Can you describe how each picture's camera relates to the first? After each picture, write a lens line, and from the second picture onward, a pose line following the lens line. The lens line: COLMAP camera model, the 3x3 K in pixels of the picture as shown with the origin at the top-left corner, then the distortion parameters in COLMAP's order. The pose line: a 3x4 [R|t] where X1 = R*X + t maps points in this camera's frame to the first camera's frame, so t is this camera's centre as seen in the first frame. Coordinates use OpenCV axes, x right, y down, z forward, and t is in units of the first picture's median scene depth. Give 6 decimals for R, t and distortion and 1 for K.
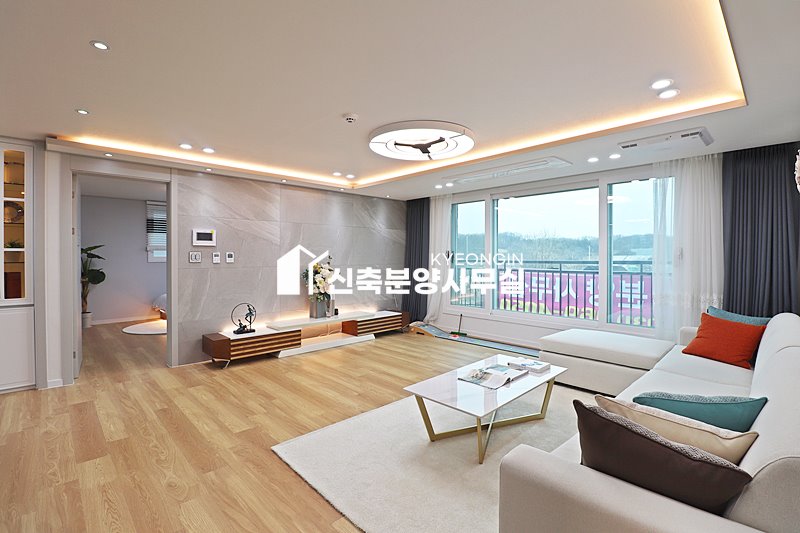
lens RADIAL K [[371.7, 0, 413.9], [0, 371.7, 263.8], [0, 0, 1]] dist [-0.000722, -0.012811]
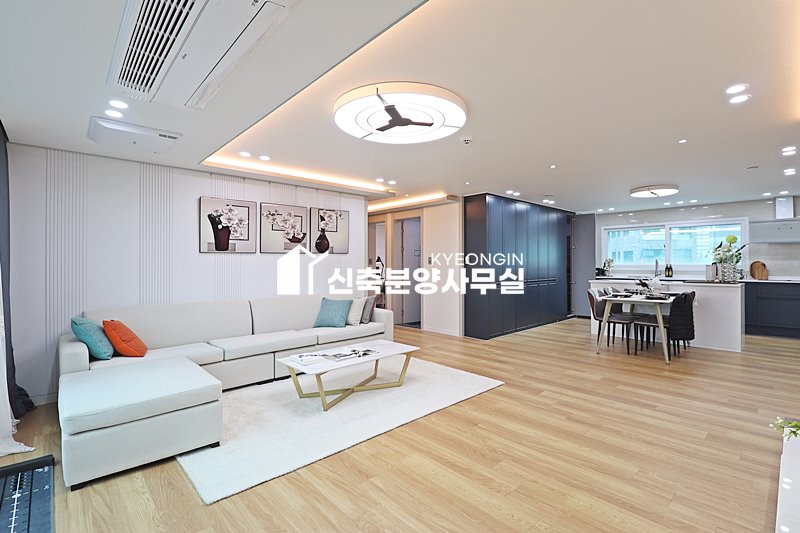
lens RADIAL K [[371.6, 0, 403.3], [0, 371.6, 260.7], [0, 0, 1]] dist [-0.000283, -0.012226]
pose [[-0.999075, -0.000167, 0.043010, -0.017285], [0.000594, 0.999844, 0.017677, -0.023950], [-0.043006, 0.017686, -0.998918, 1.507431]]
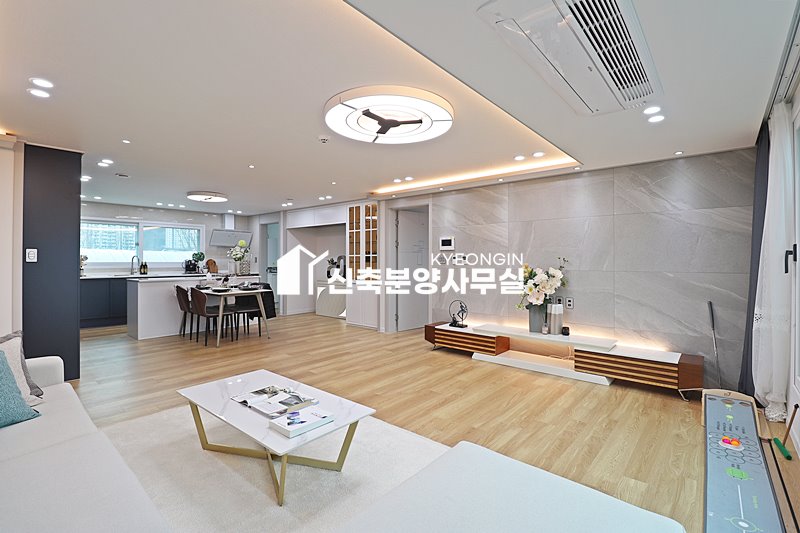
lens RADIAL K [[371.6, 0, 403.3], [0, 371.6, 260.7], [0, 0, 1]] dist [-0.000283, -0.012226]
pose [[0.066339, 0.001380, -0.997796, 0.706850], [-0.023112, 0.999733, -0.000154, -0.010084], [0.997529, 0.023071, 0.066353, 0.821152]]
